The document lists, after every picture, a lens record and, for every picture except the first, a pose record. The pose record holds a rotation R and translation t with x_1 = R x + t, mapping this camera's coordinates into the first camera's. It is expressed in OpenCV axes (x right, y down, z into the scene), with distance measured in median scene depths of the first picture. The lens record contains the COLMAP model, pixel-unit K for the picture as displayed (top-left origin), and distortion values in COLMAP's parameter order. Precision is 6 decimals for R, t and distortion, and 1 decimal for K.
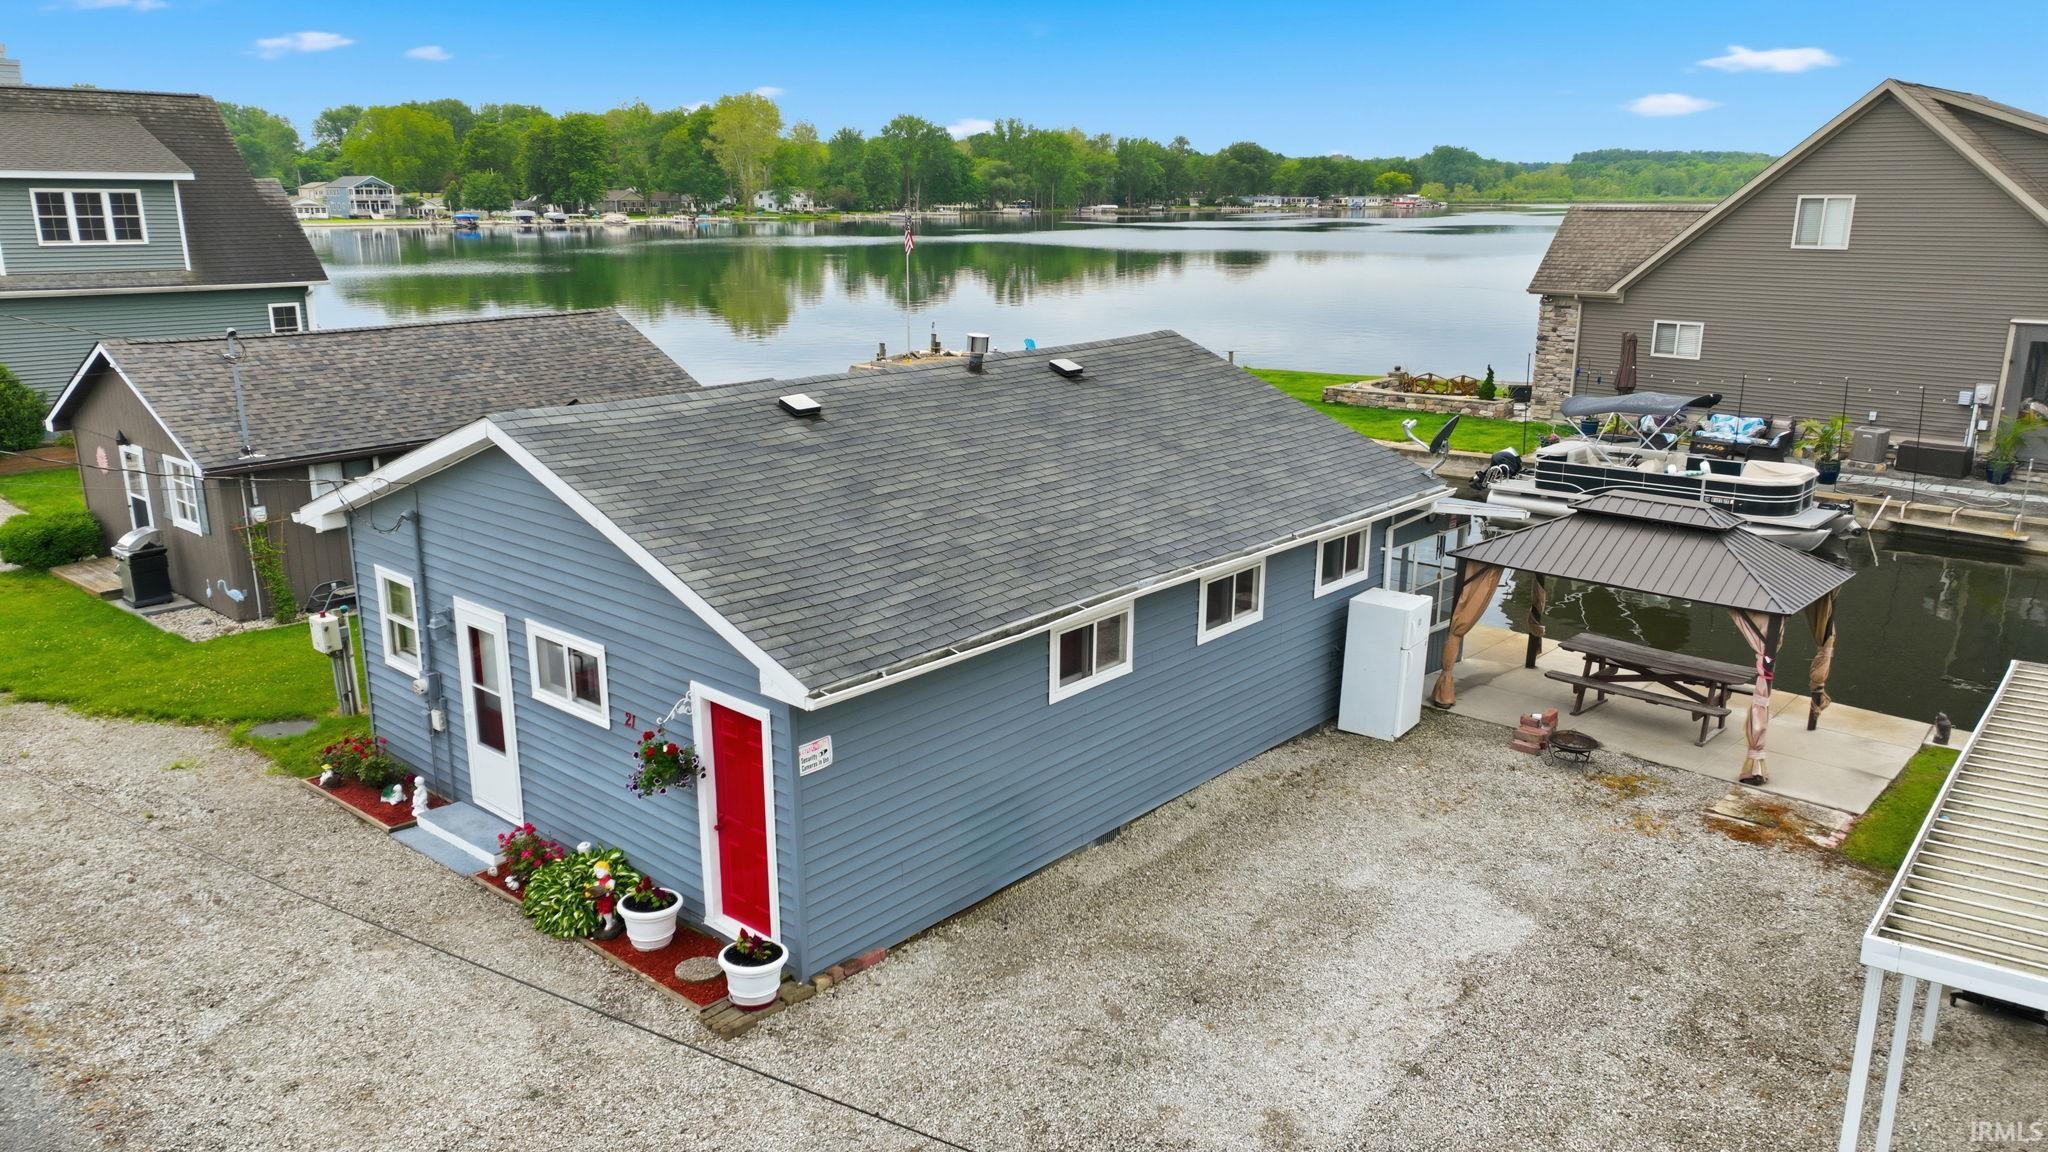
lens RADIAL K [[1482.3, 0, 1018.8], [0, 1482.3, 540.8], [0, 0, 1]] dist [0.011135, 0.006031]
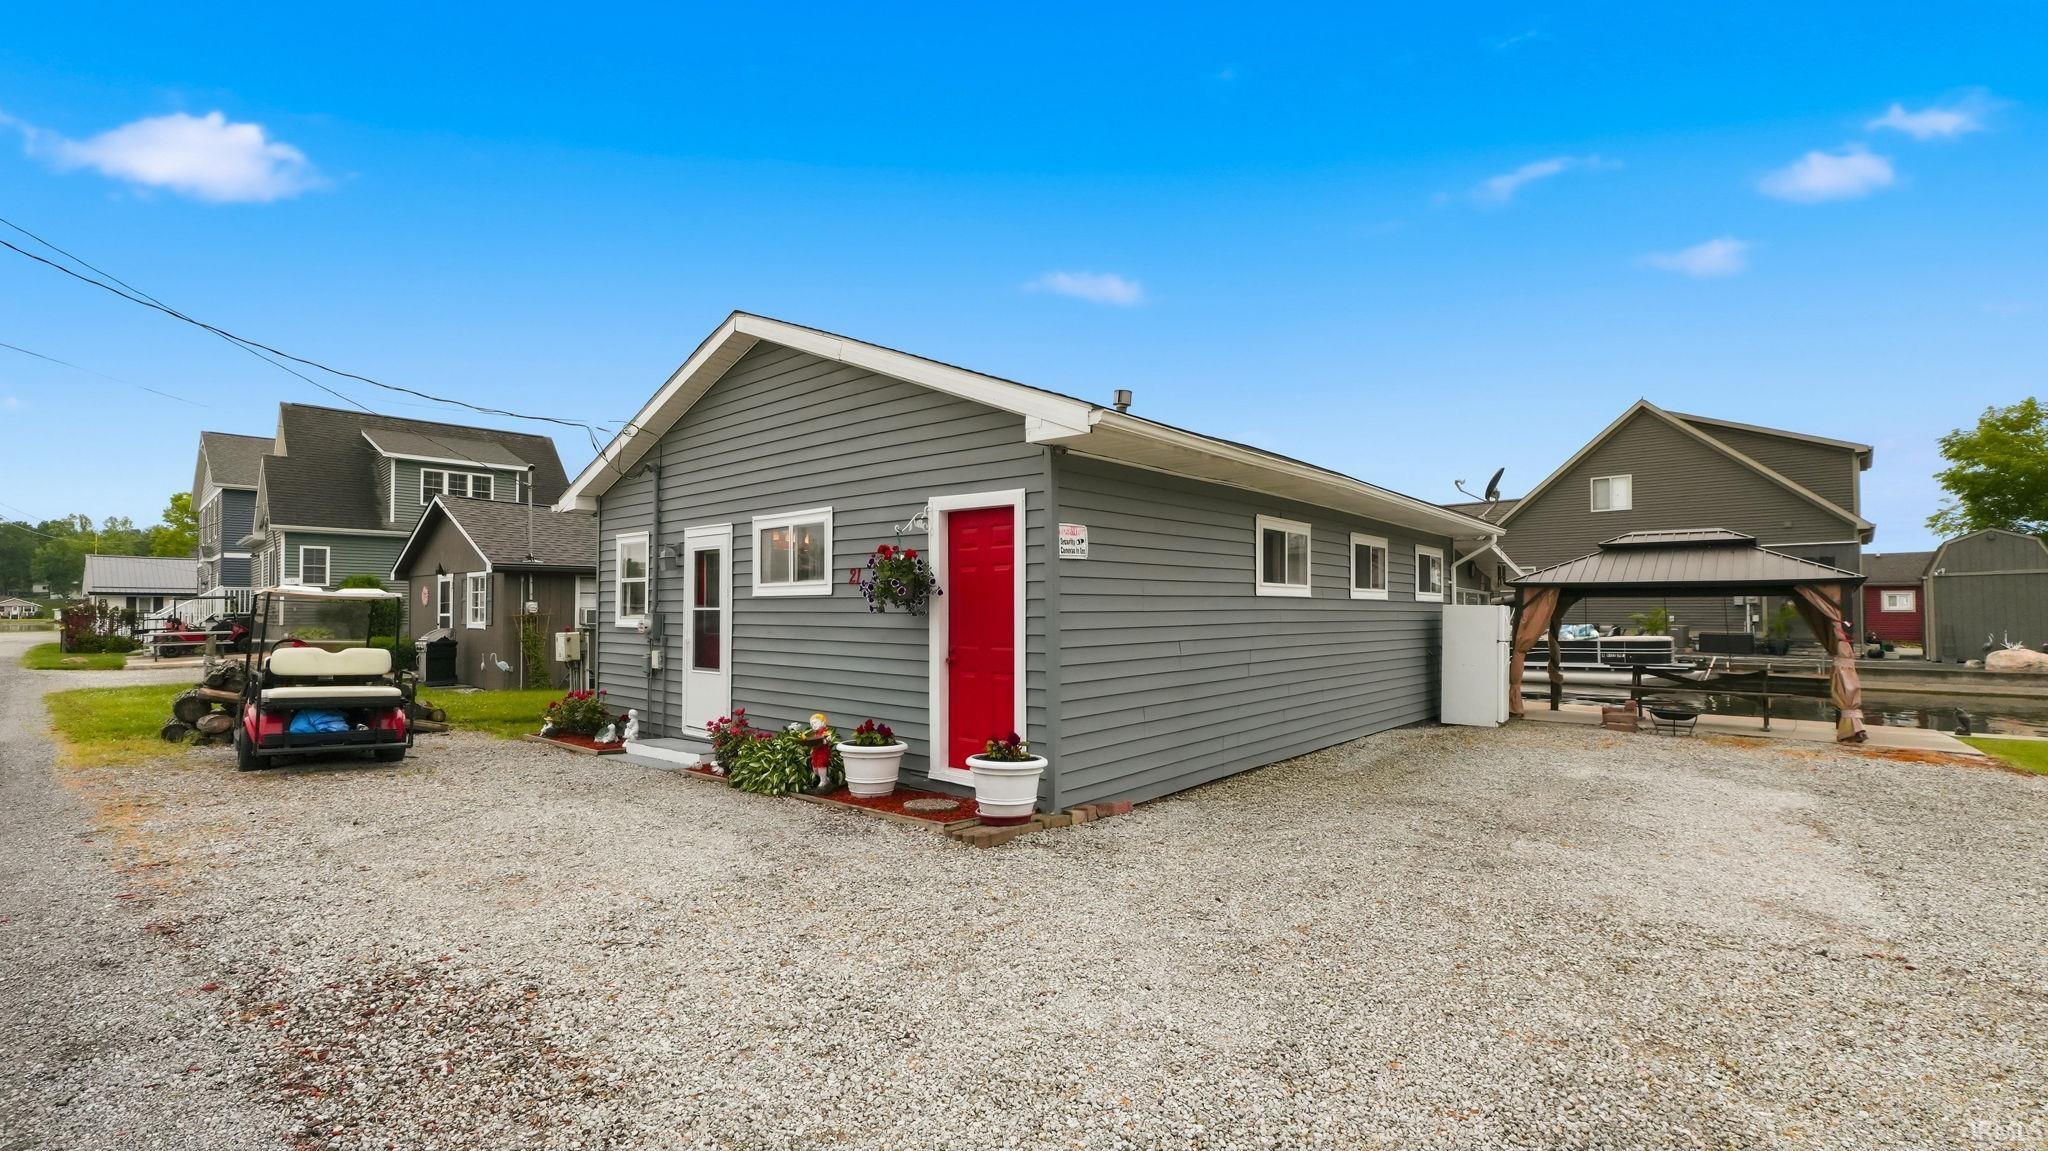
lens RADIAL K [[887.3, 0, 1022.1], [0, 887.3, 561.7], [0, 0, 1]] dist [-0.000772, -0.000476]
pose [[0.999990, -0.003825, 0.002160, -0.133825], [0.004281, 0.958793, -0.284073, 0.245768], [-0.000984, 0.284079, 0.958800, 0.380847]]
